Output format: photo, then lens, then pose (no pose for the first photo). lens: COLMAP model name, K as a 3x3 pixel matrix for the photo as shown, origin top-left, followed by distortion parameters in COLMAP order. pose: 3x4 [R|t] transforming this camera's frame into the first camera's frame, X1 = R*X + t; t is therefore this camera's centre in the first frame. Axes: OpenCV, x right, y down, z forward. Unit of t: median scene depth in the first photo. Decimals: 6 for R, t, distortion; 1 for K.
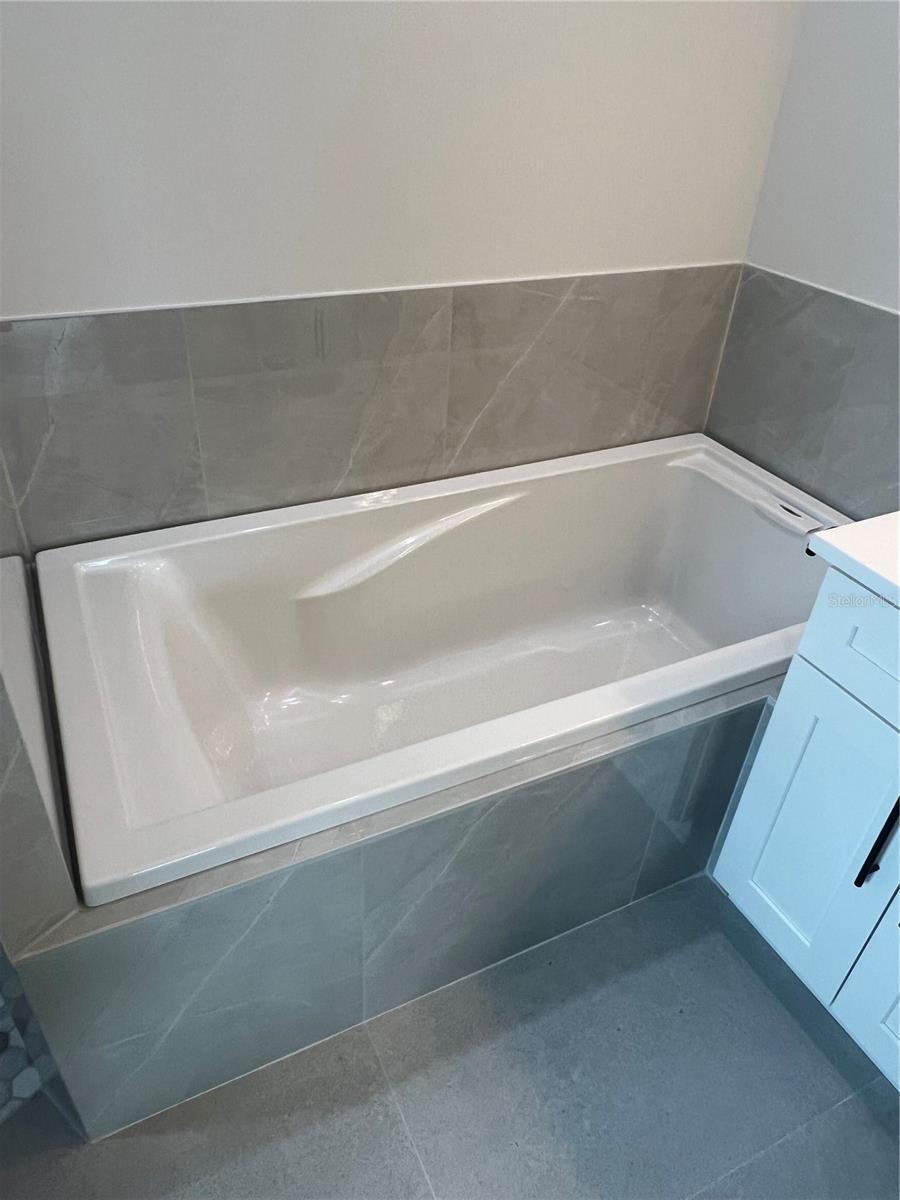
lens RADIAL K [[818.0, 0, 446.6], [0, 818.0, 598.4], [0, 0, 1]] dist [0.005322, -0.005789]
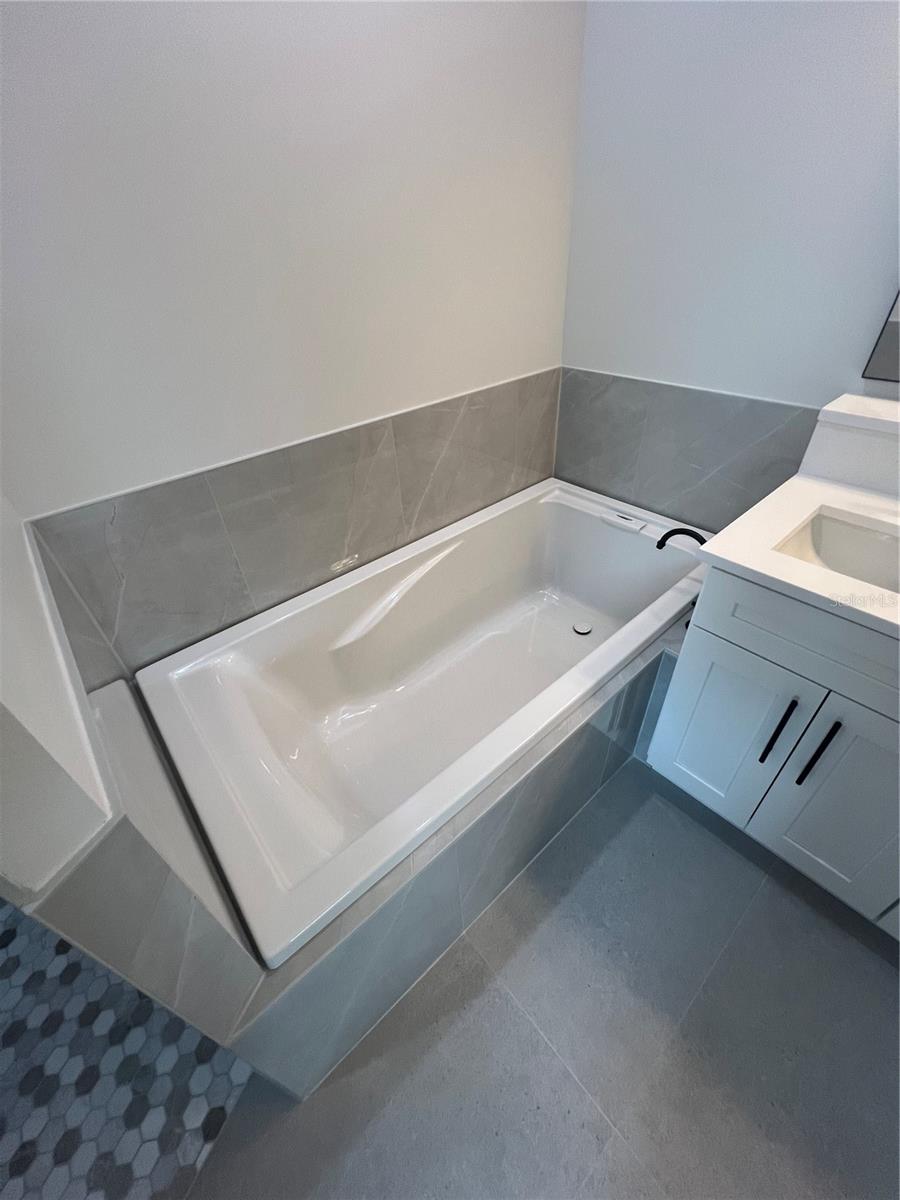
lens RADIAL K [[479.1, 0, 455.8], [0, 479.1, 600.0], [0, 0, 1]] dist [0.000437, 0.000307]
pose [[0.960537, -0.233239, 0.151551, -0.094699], [0.225712, 0.972000, 0.065351, -0.108098], [-0.162549, -0.028565, 0.986287, 0.157753]]
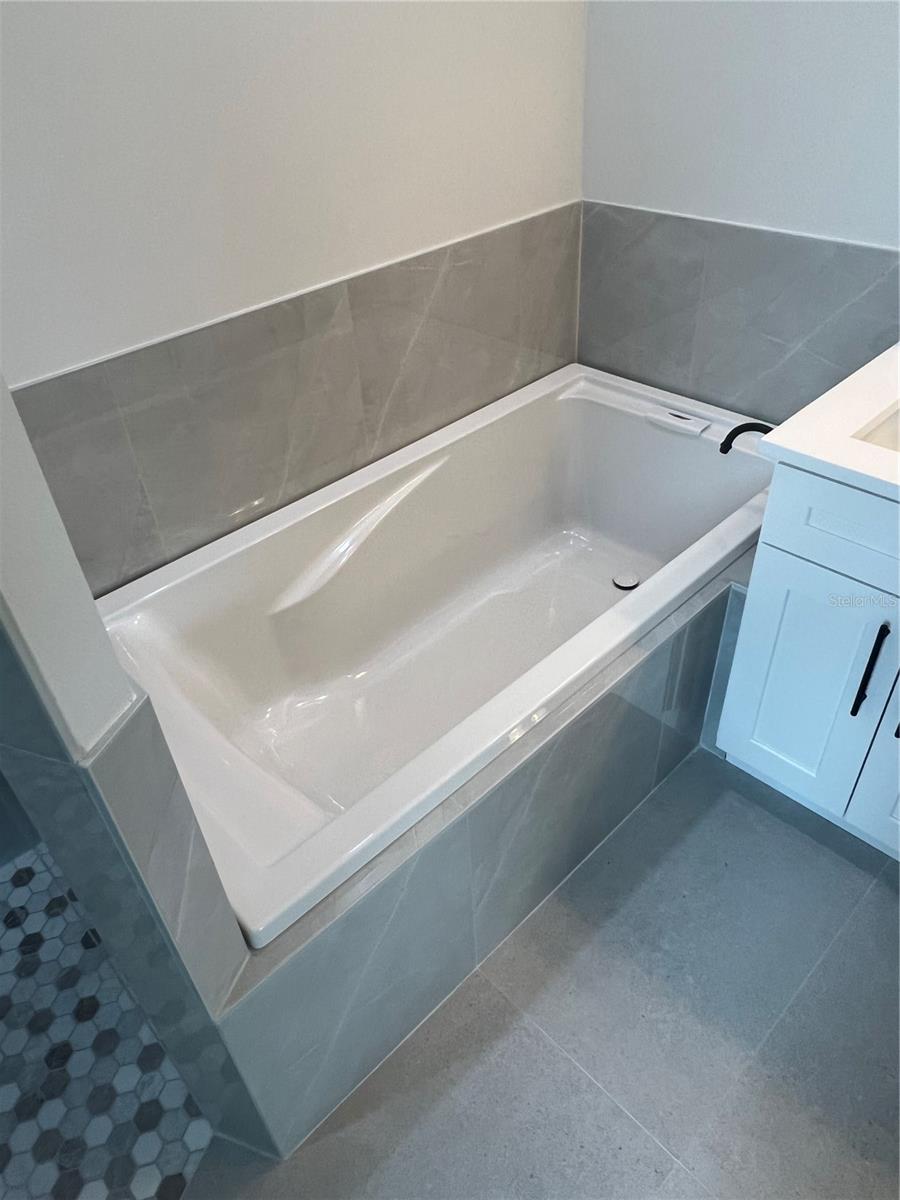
lens RADIAL K [[818.0, 0, 449.2], [0, 818.0, 593.6], [0, 0, 1]] dist [0.005322, -0.005789]
pose [[0.945811, -0.269641, 0.180930, -0.179167], [0.258980, 0.962512, 0.080624, -0.057259], [-0.195887, -0.029398, 0.980186, -0.048114]]
